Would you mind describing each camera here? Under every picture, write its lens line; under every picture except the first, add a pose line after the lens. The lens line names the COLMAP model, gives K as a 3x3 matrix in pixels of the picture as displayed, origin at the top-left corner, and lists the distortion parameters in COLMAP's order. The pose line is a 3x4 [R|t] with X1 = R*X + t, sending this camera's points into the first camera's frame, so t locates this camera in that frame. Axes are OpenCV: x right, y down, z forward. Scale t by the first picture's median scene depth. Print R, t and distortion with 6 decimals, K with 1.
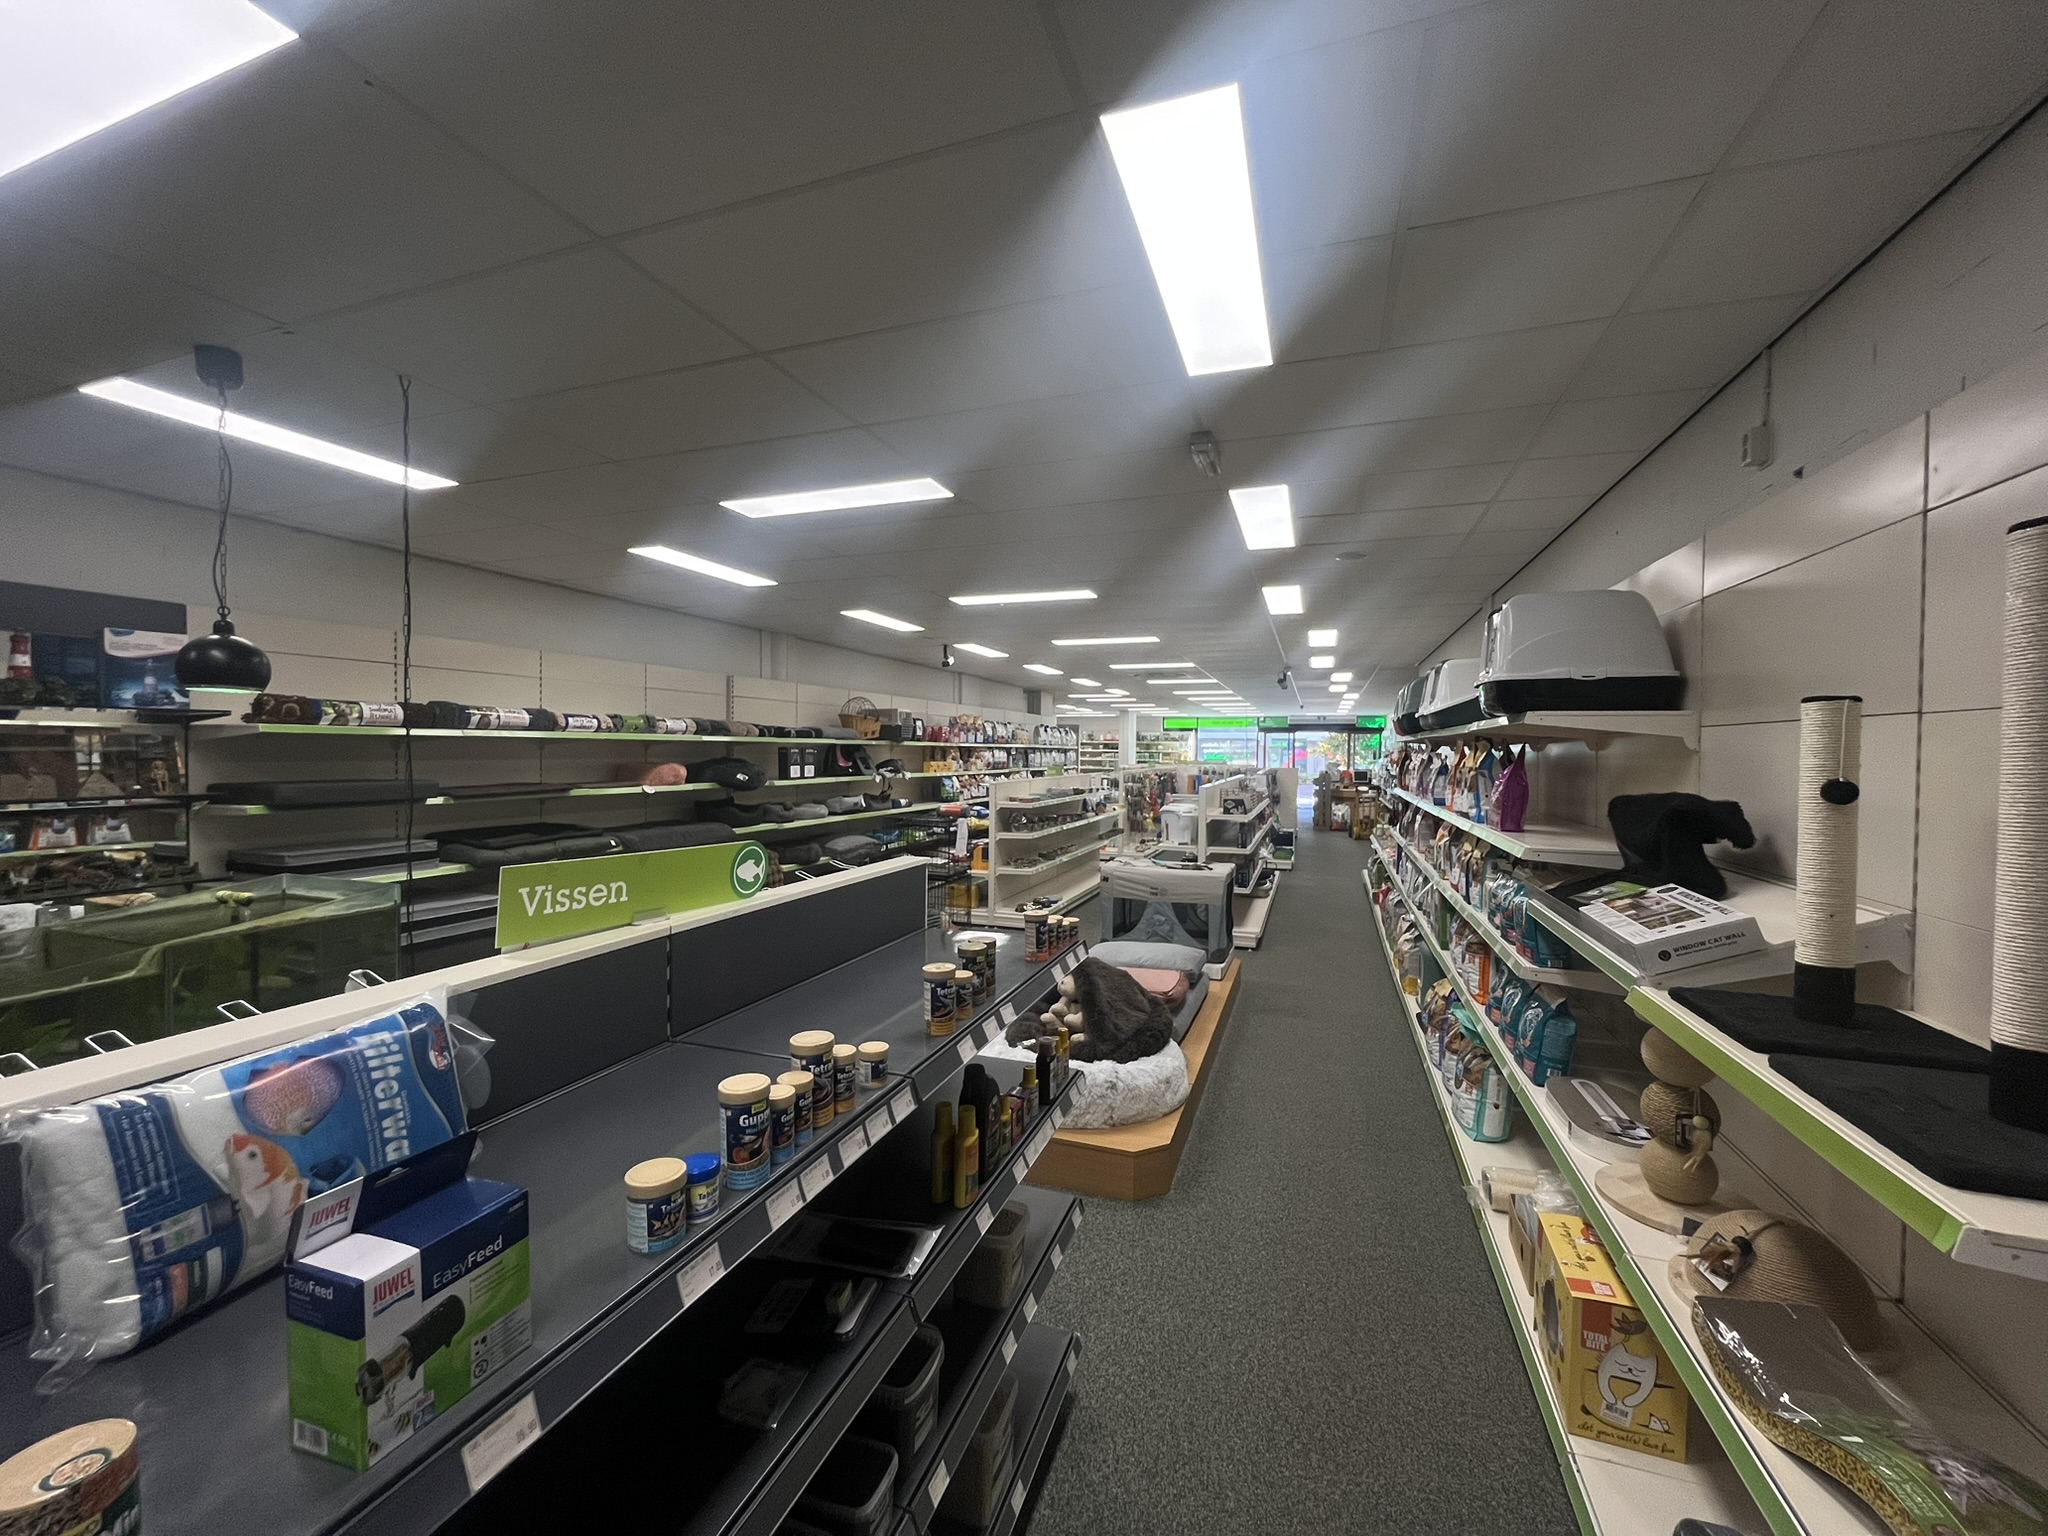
lens RADIAL K [[830.3, 0, 1020.6], [0, 830.3, 764.6], [0, 0, 1]] dist [-0.004662, -0.000920]
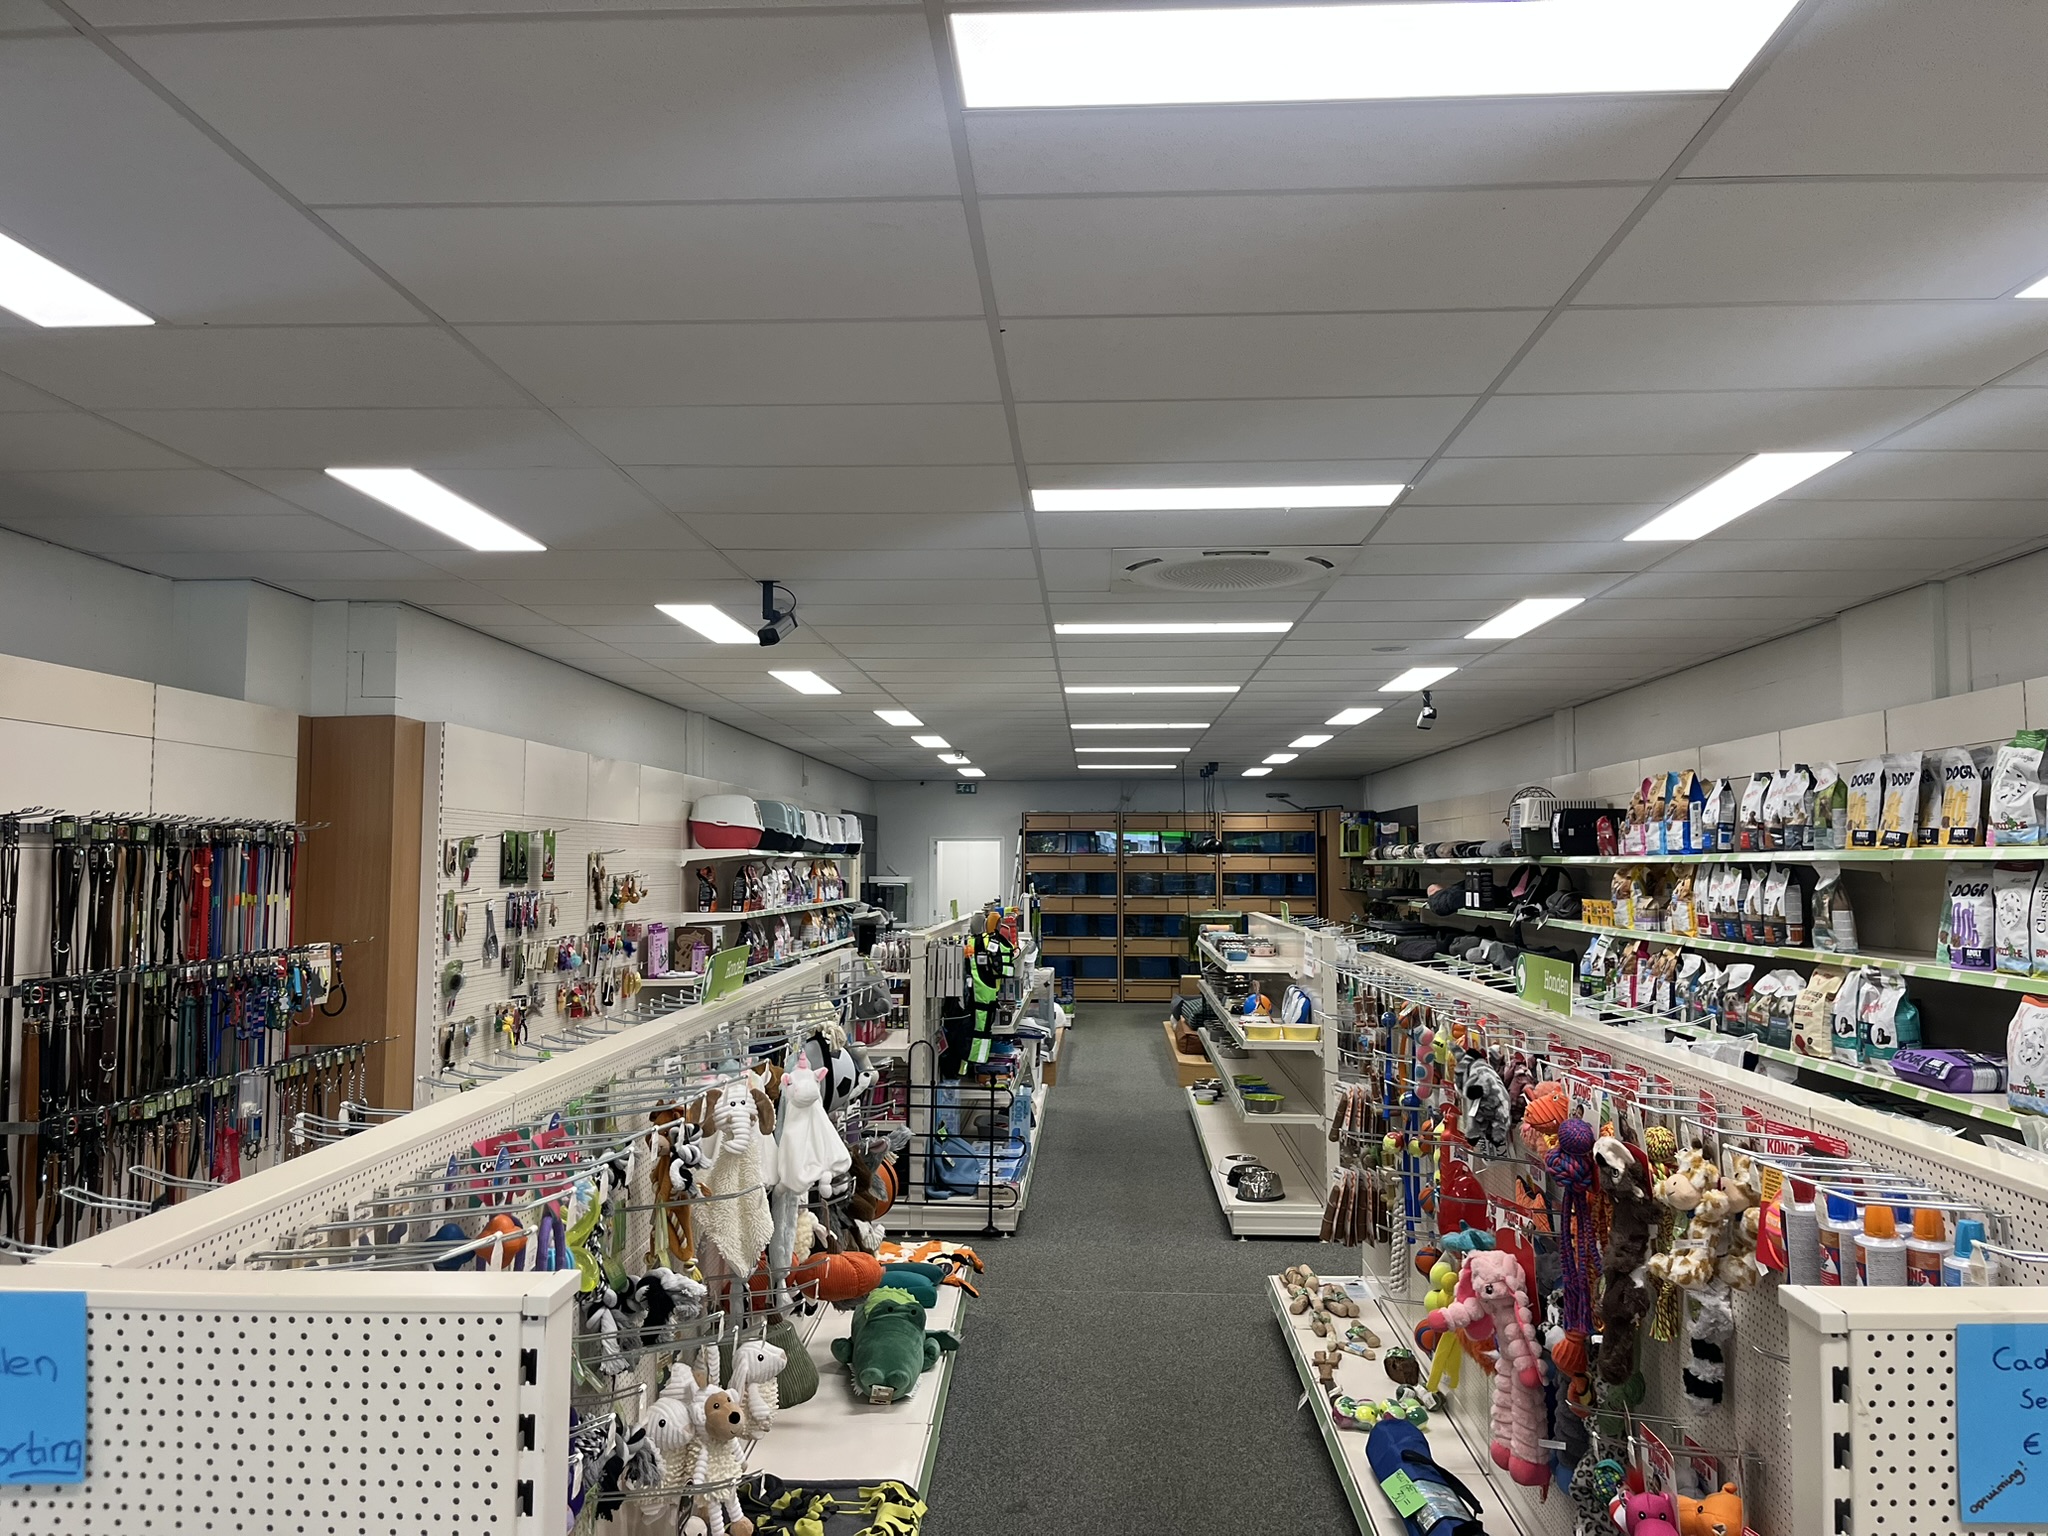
lens RADIAL K [[1544.5, 0, 1023.3], [0, 1544.5, 786.6], [0, 0, 1]] dist [0.027276, -0.016813]
pose [[-0.956614, -0.027157, -0.290090, 0.574519], [-0.017019, 0.999155, -0.037413, -0.036918], [0.290861, -0.030853, -0.956268, 2.296056]]
